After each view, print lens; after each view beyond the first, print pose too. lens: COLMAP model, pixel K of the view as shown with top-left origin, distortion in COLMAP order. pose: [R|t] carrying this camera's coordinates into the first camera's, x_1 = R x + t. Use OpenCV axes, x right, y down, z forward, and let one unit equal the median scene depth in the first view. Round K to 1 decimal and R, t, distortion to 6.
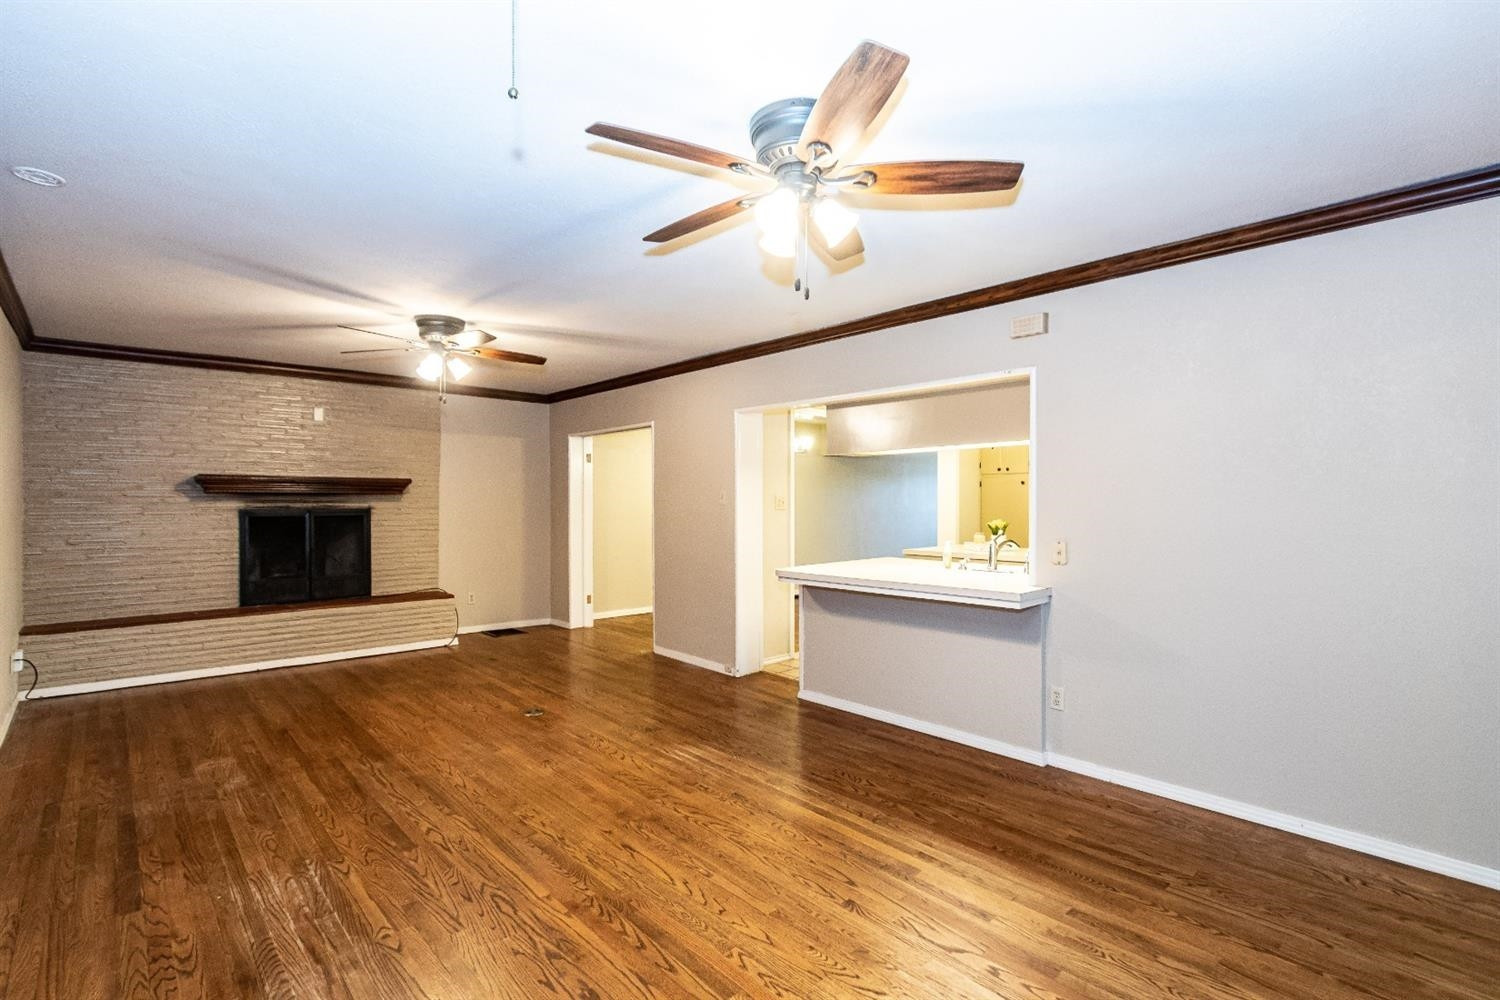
lens RADIAL K [[725.3, 0, 755.2], [0, 725.3, 526.4], [0, 0, 1]] dist [-0.000561, -0.000322]
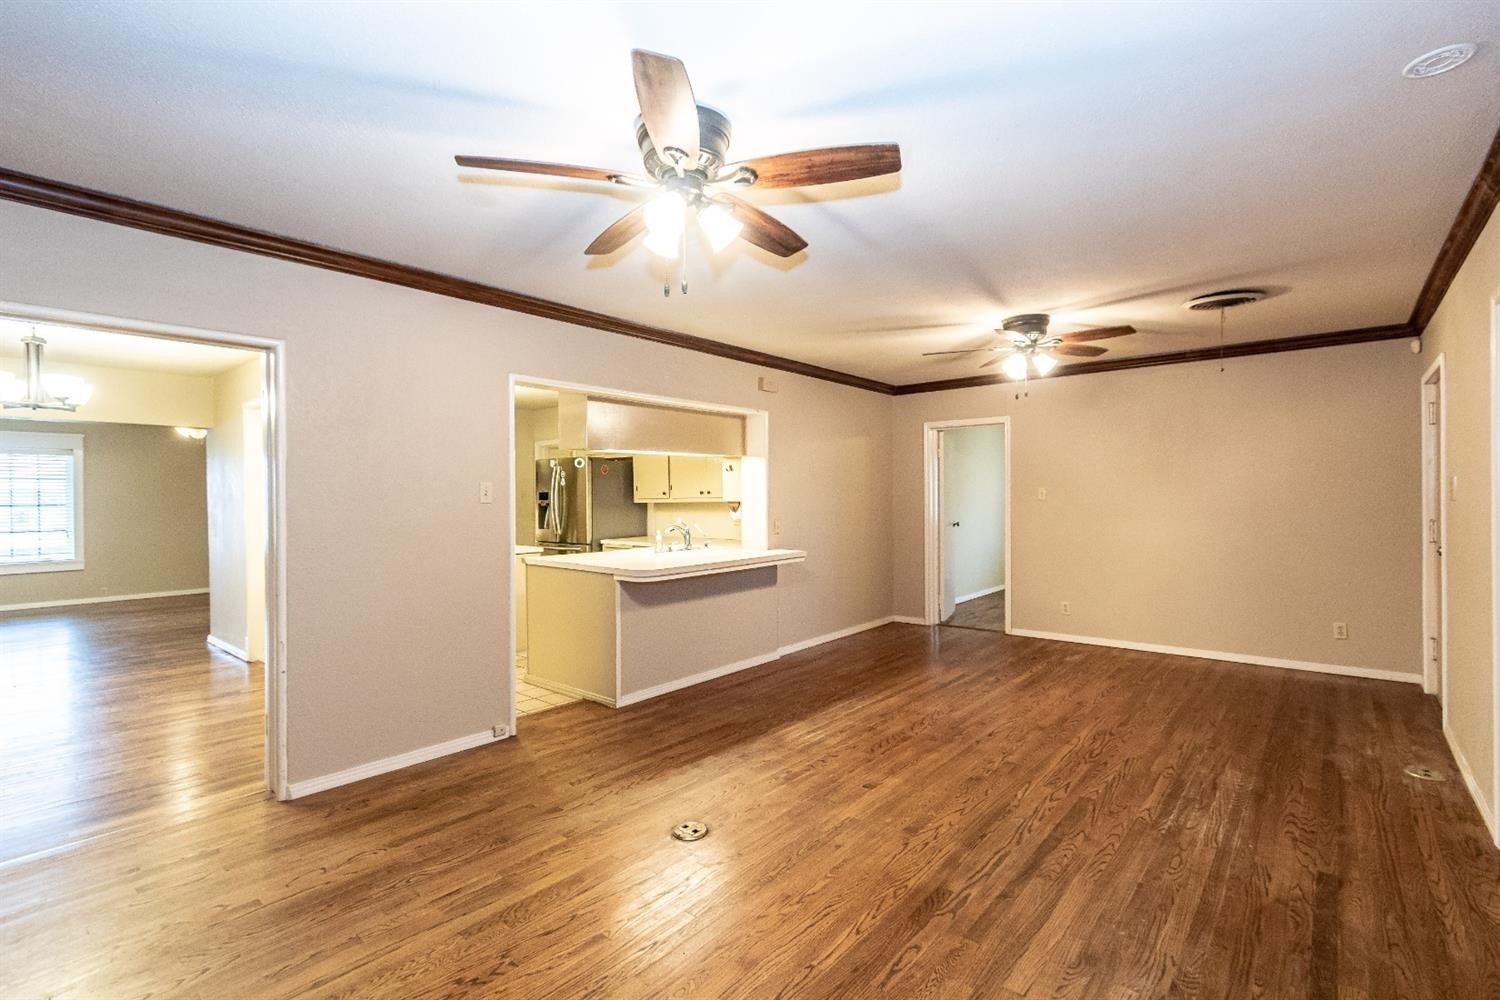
lens RADIAL K [[700.6, 0, 750.0], [0, 700.6, 500.0], [0, 0, 1]] dist [0.001021, 0.000027]
pose [[-0.144405, -0.008049, 0.989486, -1.380621], [0.041888, 0.999021, 0.014240, -0.056908], [-0.988632, 0.043503, -0.143927, 1.544173]]
